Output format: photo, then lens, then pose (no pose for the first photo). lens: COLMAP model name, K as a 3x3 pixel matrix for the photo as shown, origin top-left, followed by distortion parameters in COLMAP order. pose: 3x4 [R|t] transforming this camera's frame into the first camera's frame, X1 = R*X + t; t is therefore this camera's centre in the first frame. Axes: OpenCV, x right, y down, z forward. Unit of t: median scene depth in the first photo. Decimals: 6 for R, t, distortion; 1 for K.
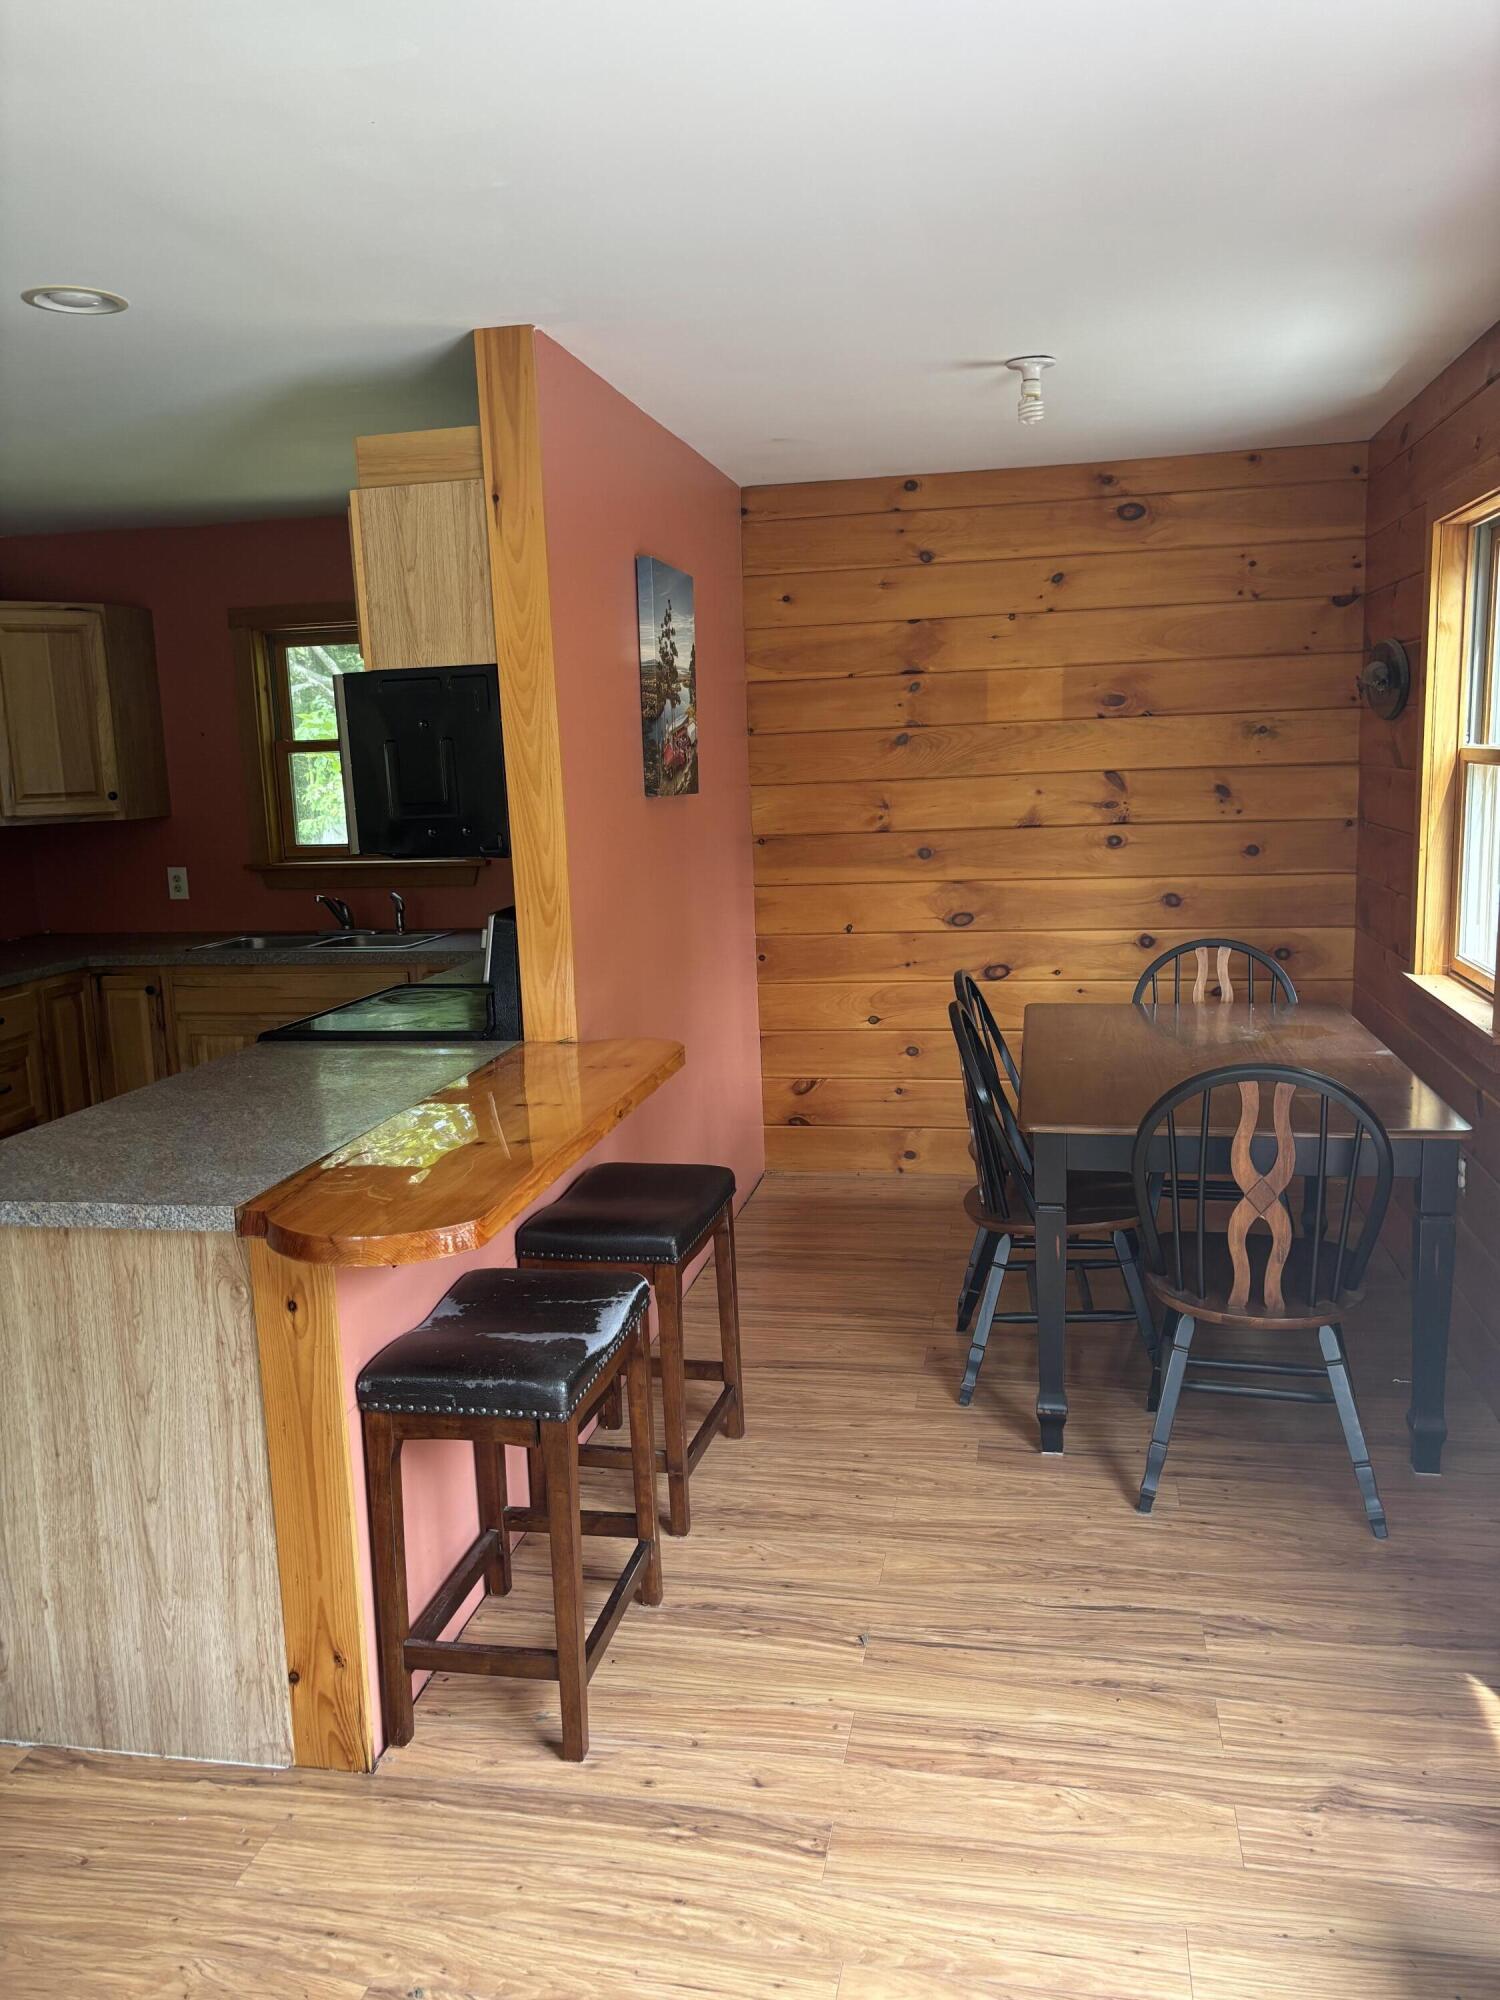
lens RADIAL K [[1504.4, 0, 761.7], [0, 1504.4, 991.9], [0, 0, 1]] dist [0.049619, -0.057800]
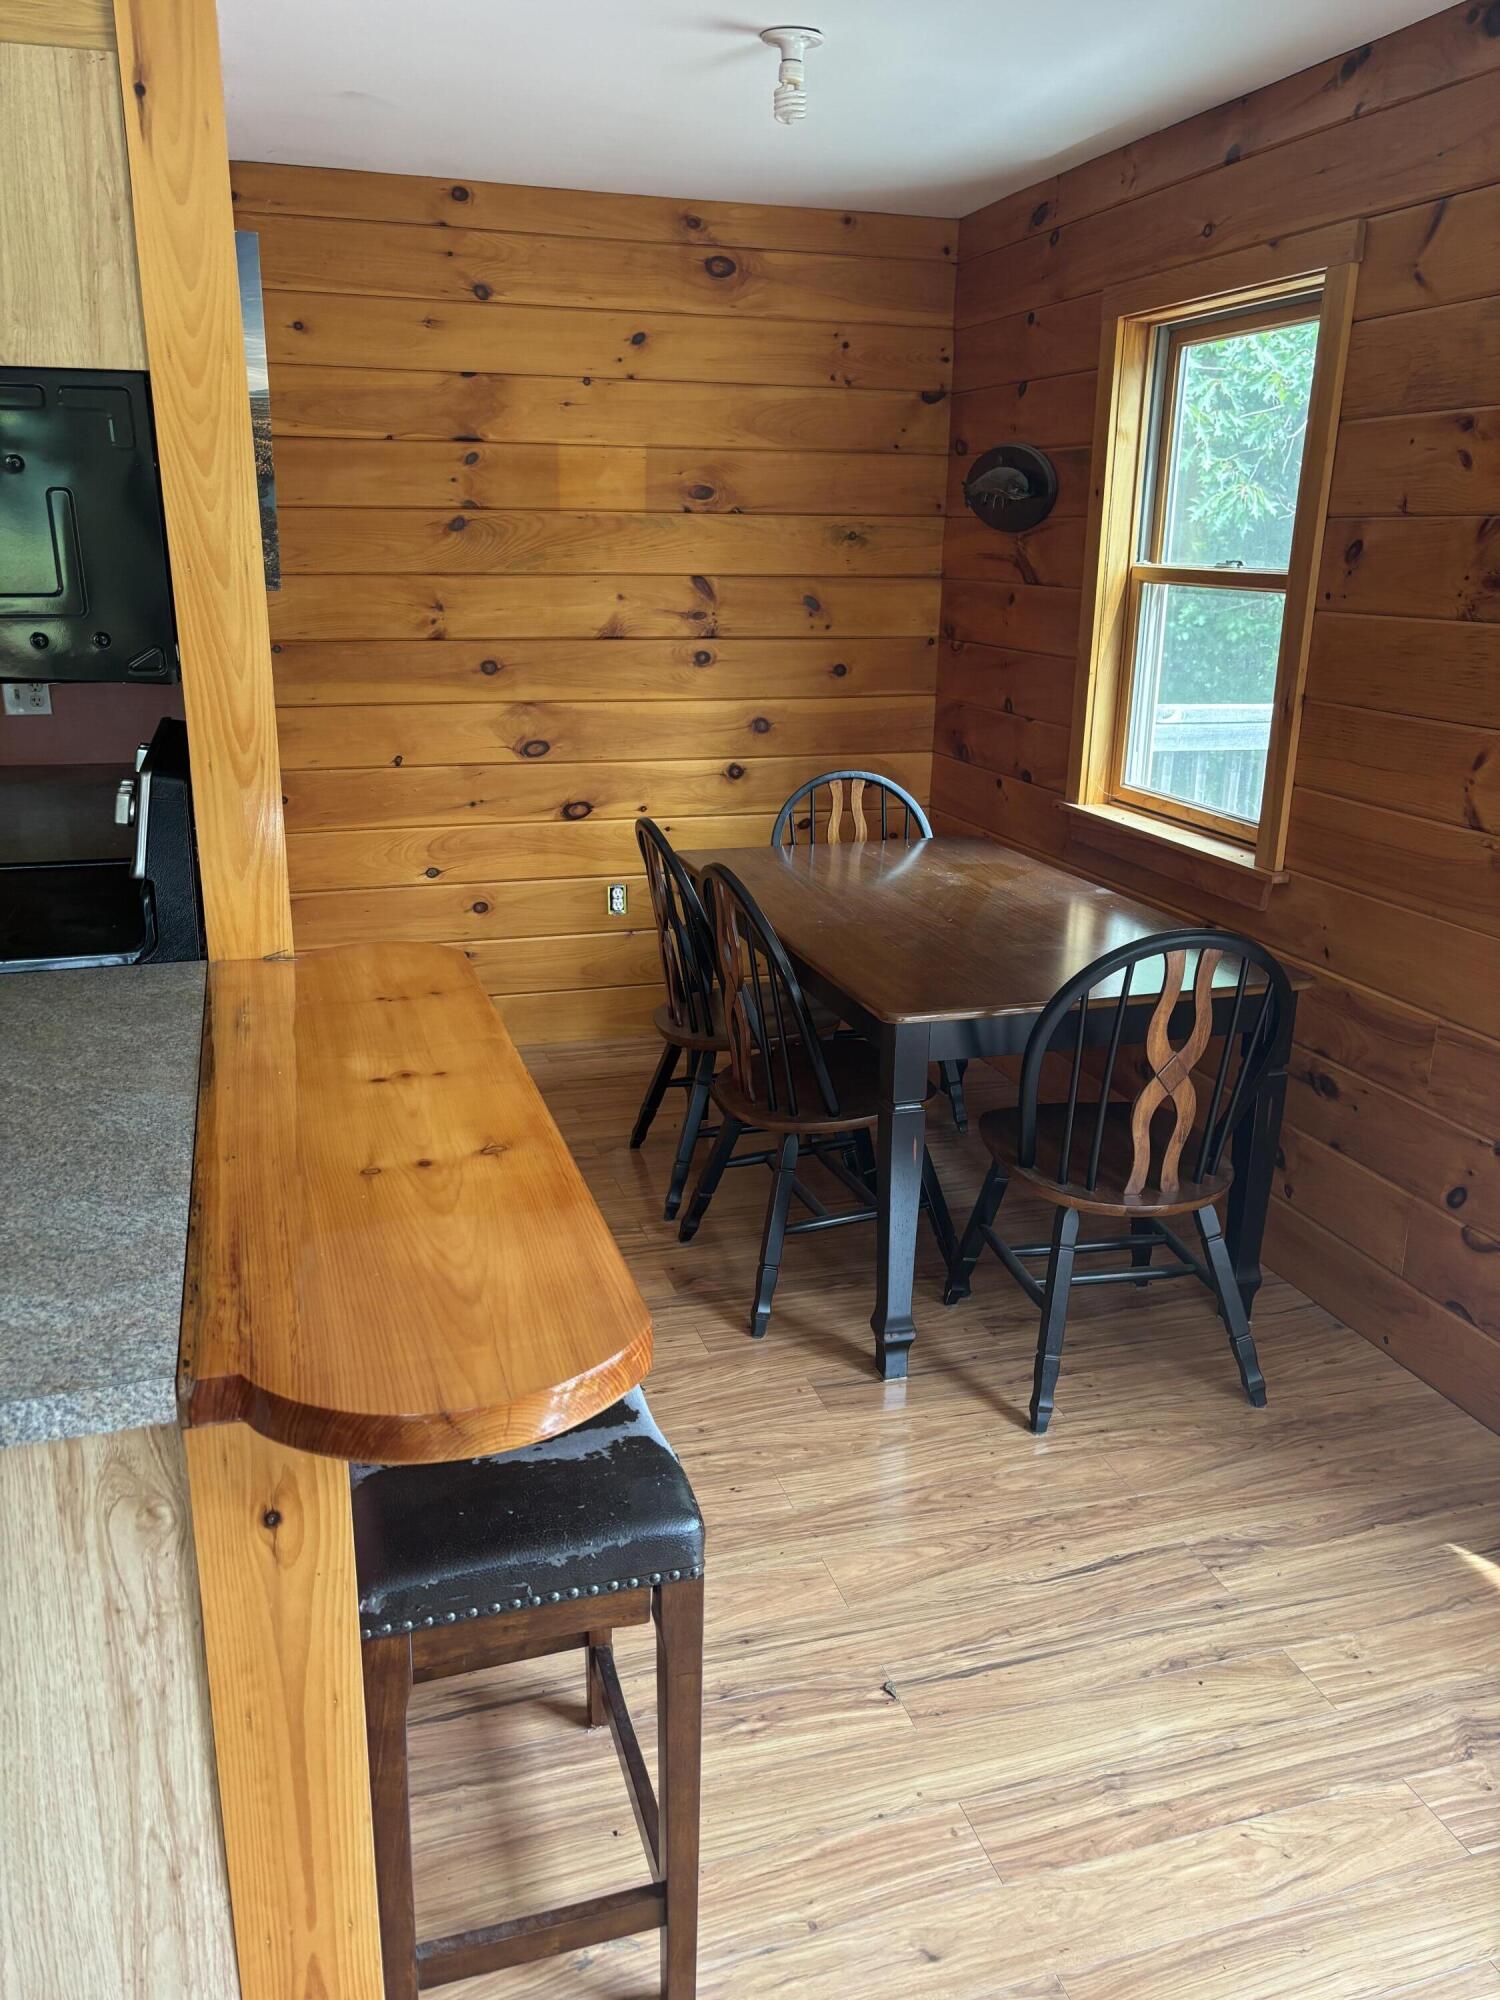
lens RADIAL K [[1504.4, 0, 744.4], [0, 1504.4, 977.6], [0, 0, 1]] dist [0.049619, -0.057800]
pose [[0.879405, -0.089489, 0.467588, -0.269906], [0.033361, 0.991343, 0.126985, -0.038386], [-0.474904, -0.096072, 0.874778, 0.299317]]
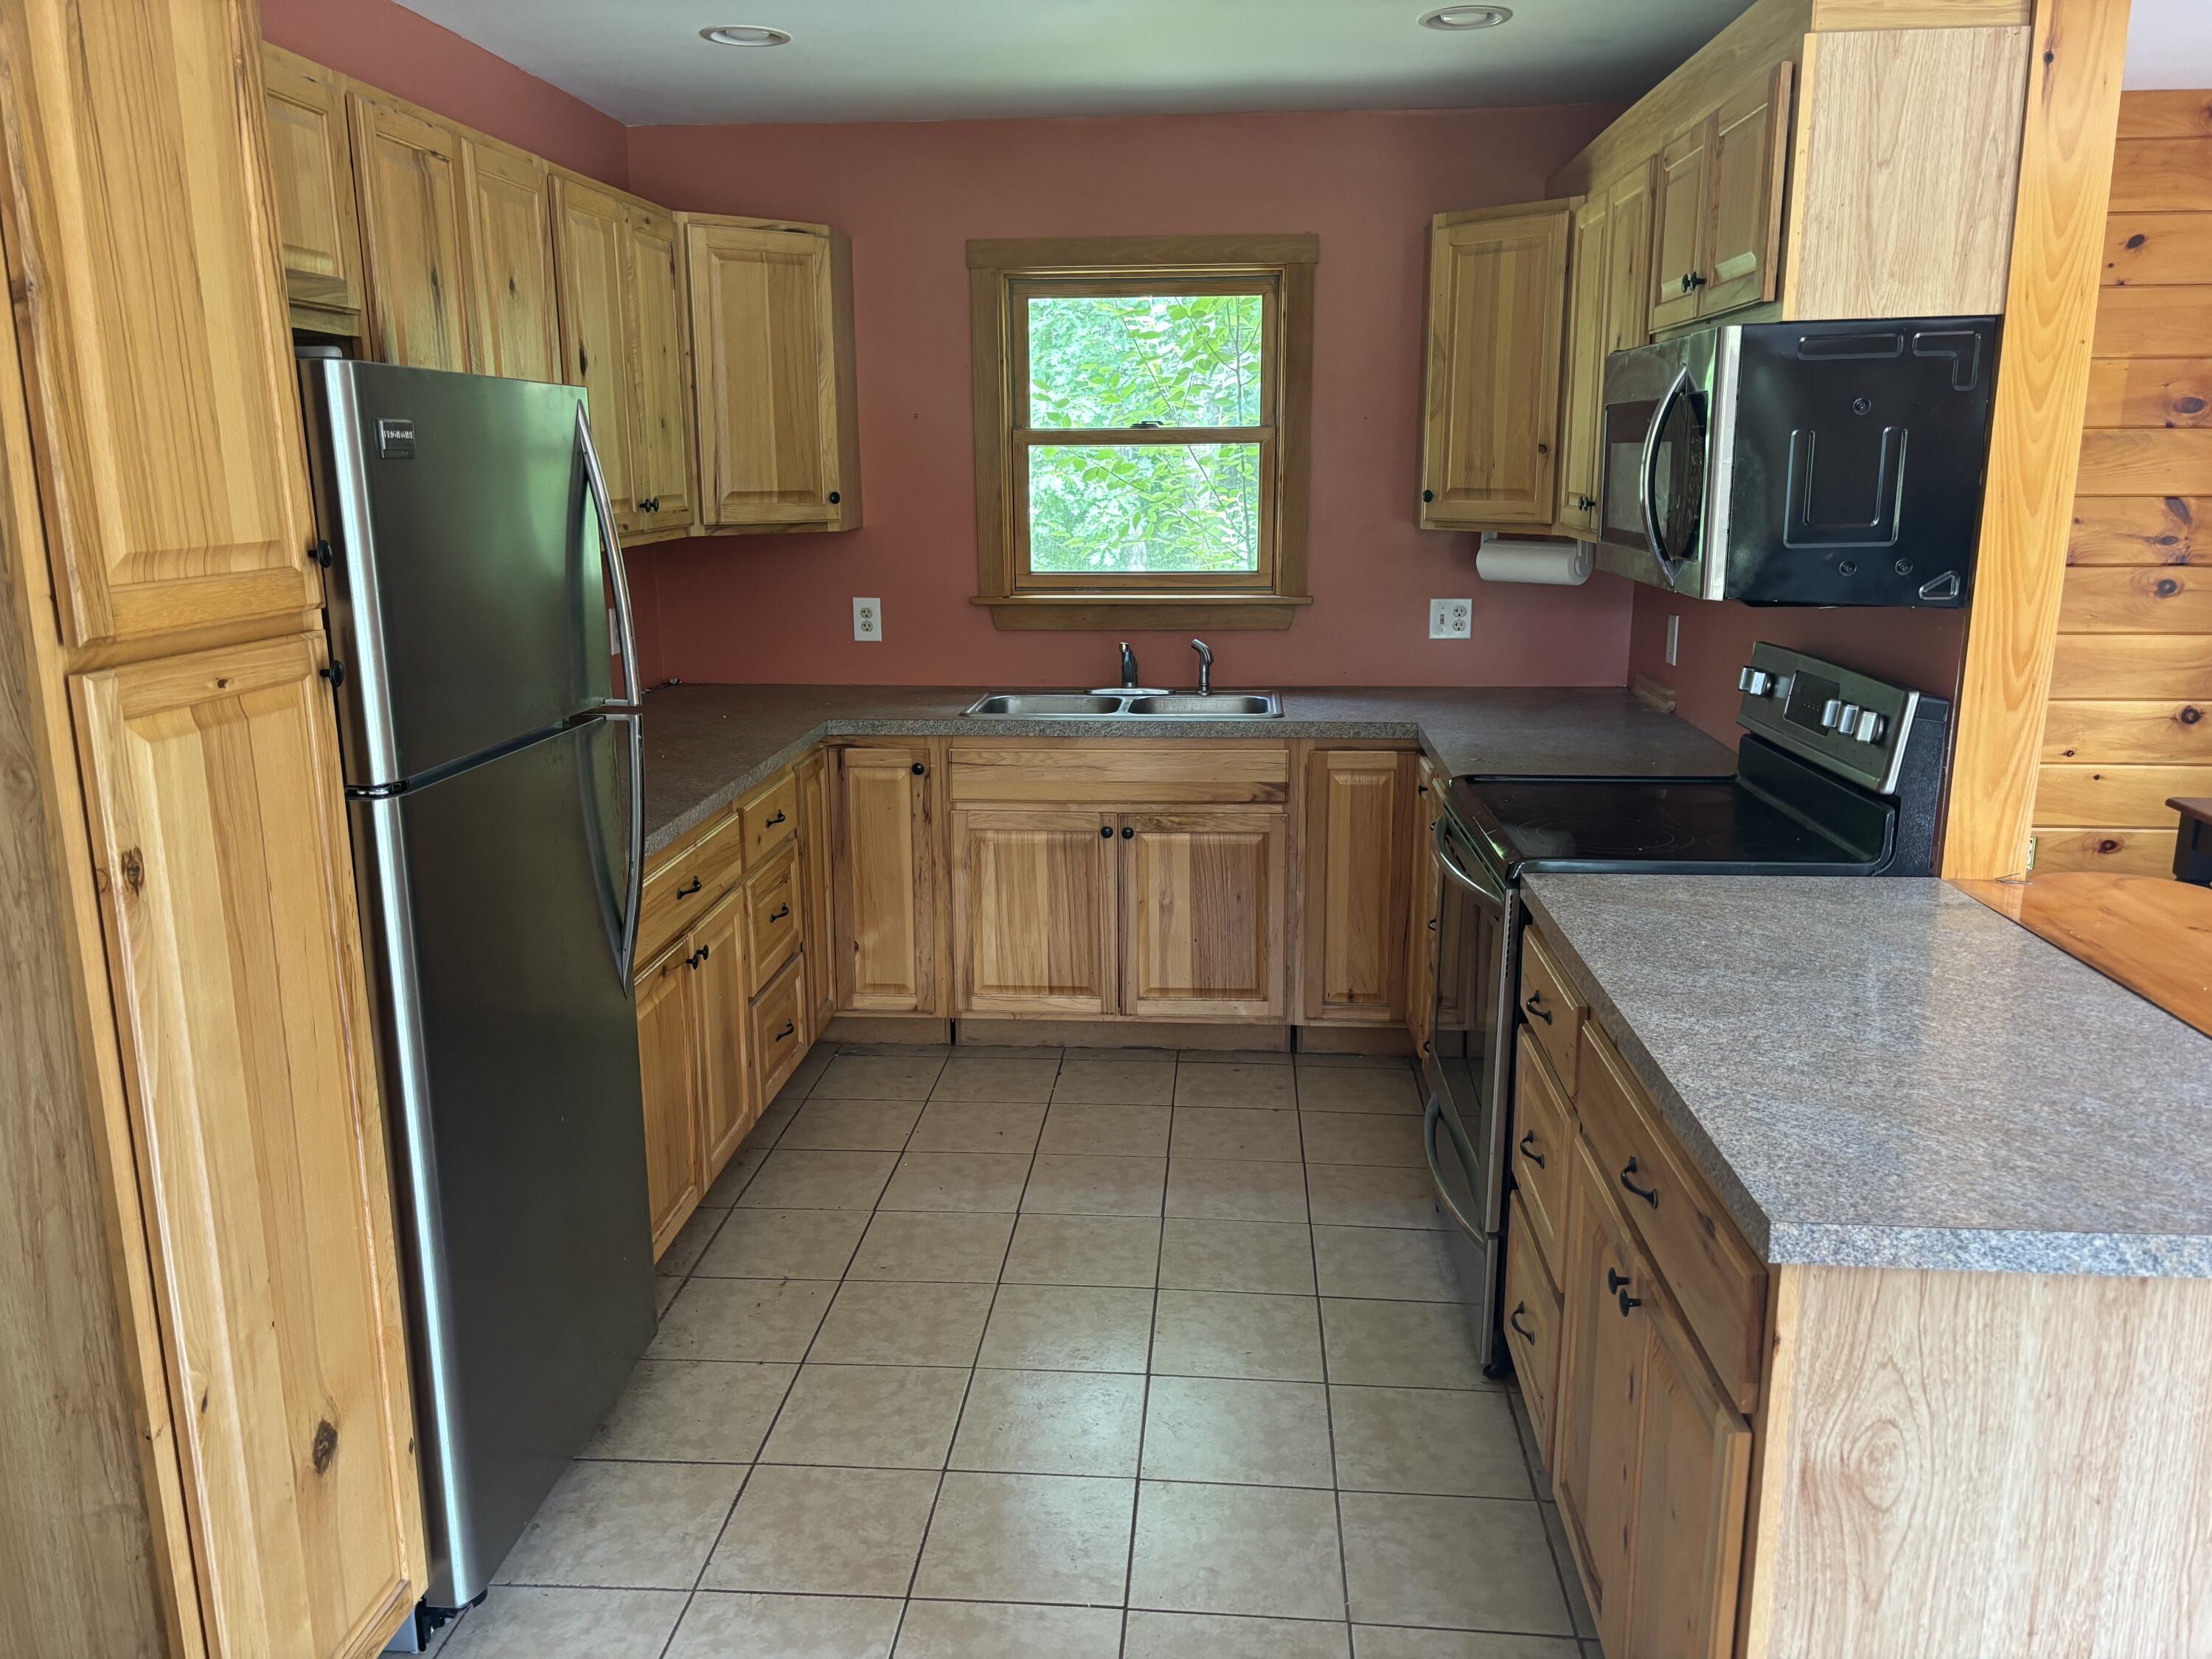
lens RADIAL K [[1663.8, 0, 1119.1], [0, 1663.8, 847.5], [0, 0, 1]] dist [0.049619, -0.057800]
pose [[0.992056, 0.000288, 0.125798, -0.640429], [-0.009096, 0.997544, 0.069450, -0.031416], [-0.125469, -0.070042, 0.989622, 0.296525]]
